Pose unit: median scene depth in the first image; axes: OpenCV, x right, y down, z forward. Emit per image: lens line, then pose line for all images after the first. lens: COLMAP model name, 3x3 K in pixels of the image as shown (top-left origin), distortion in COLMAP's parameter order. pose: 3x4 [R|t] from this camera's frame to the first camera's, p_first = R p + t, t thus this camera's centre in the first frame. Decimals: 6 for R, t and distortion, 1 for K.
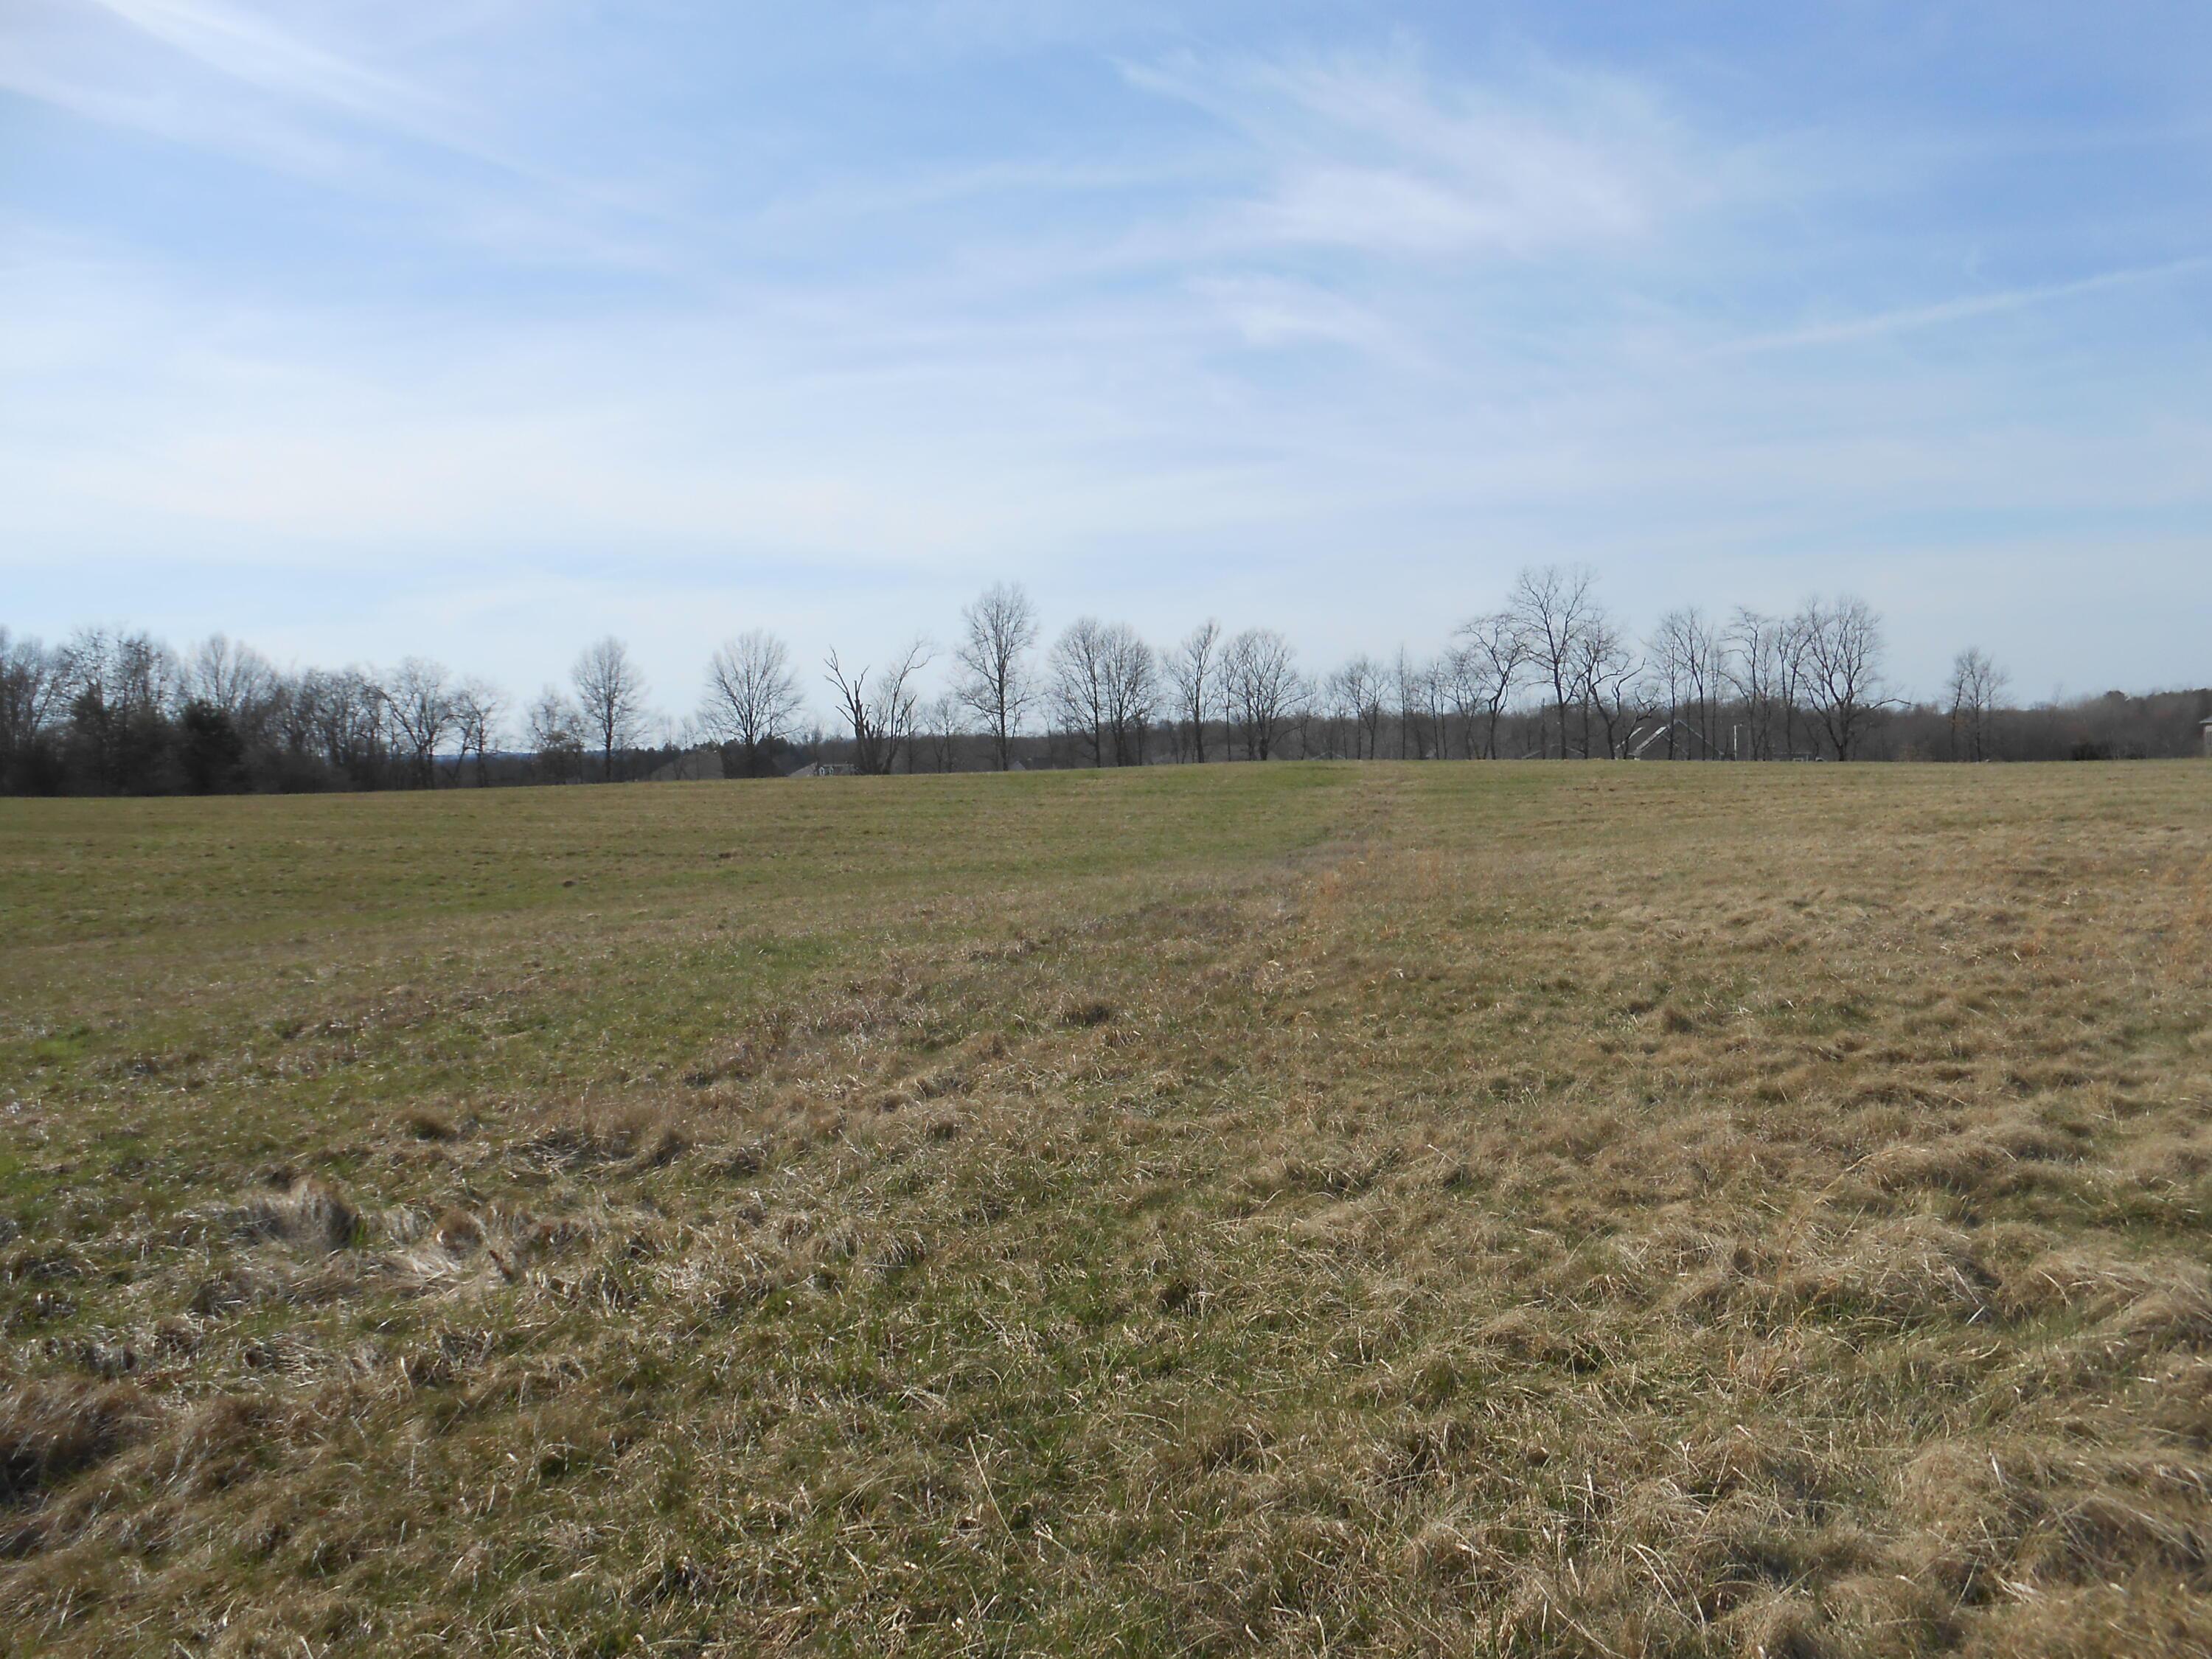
lens RADIAL K [[1676.2, 0, 1107.4], [0, 1676.2, 814.6], [0, 0, 1]] dist [-0.035107, 0.061140]
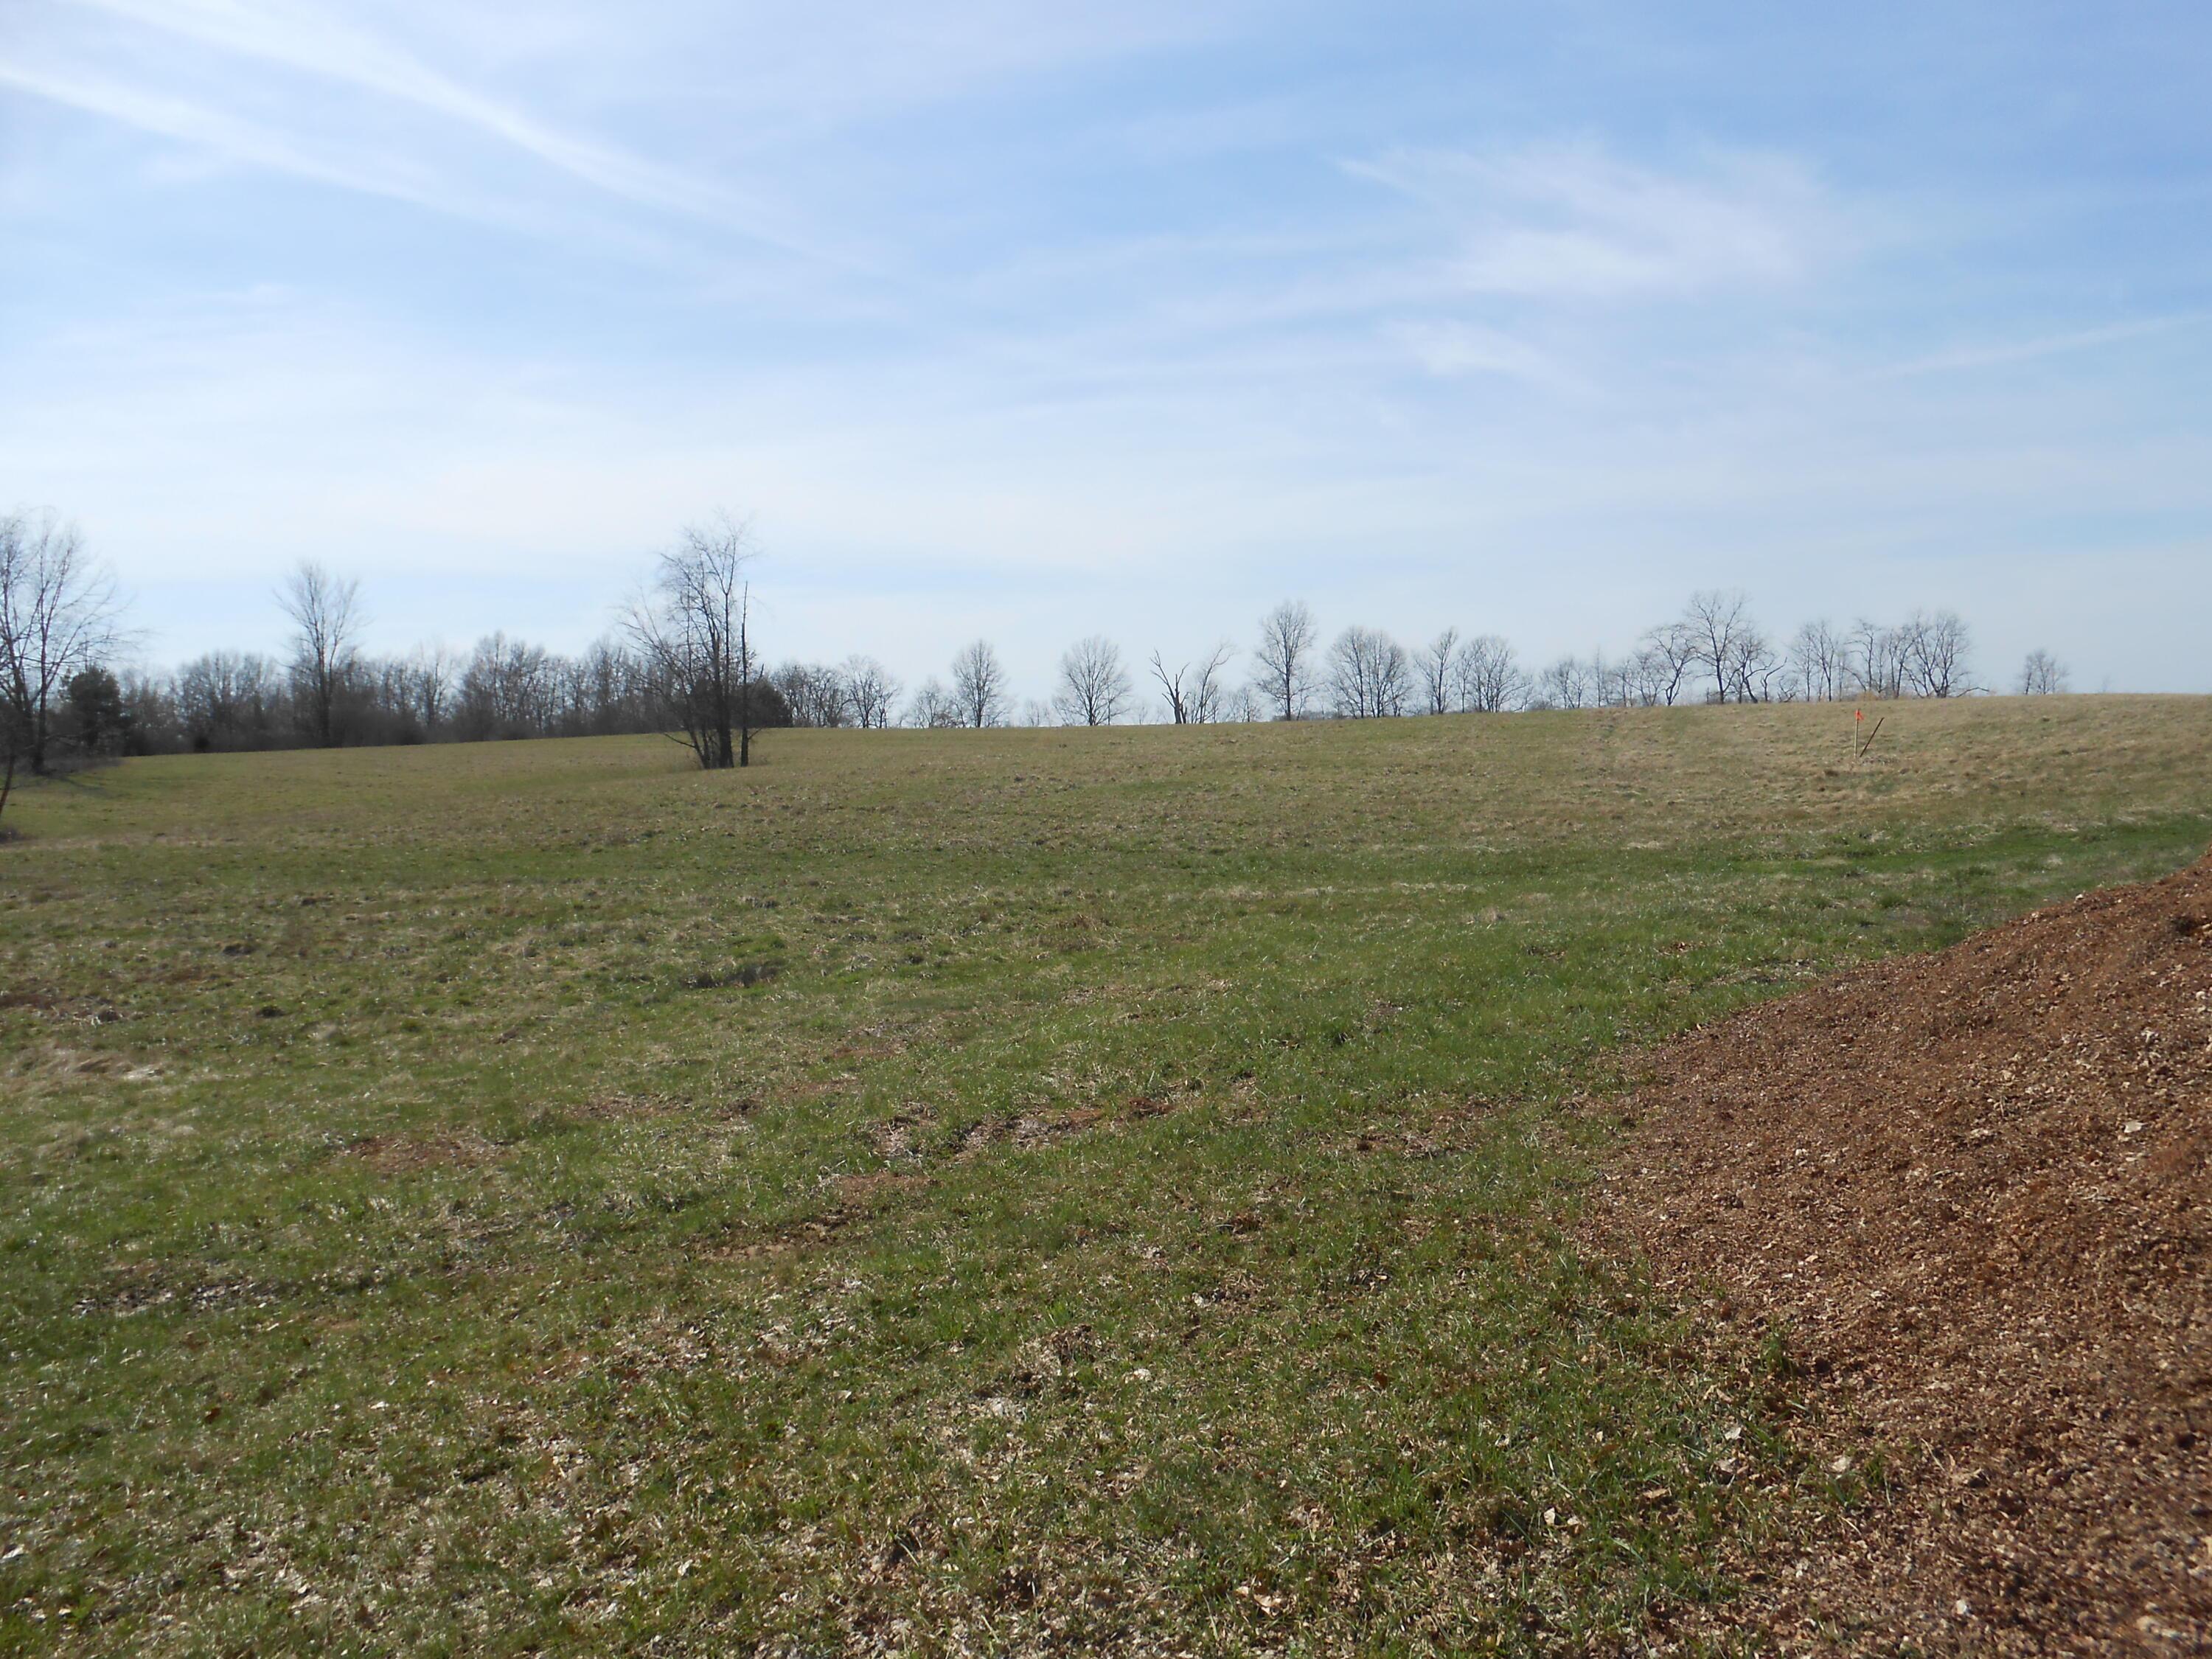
lens RADIAL K [[1676.2, 0, 1099.9], [0, 1676.2, 819.1], [0, 0, 1]] dist [-0.035107, 0.061140]
pose [[0.996356, 0.007233, -0.084981, -0.102656], [-0.006737, 0.999959, 0.006119, 0.029055], [0.085022, -0.005524, 0.996364, -0.348850]]
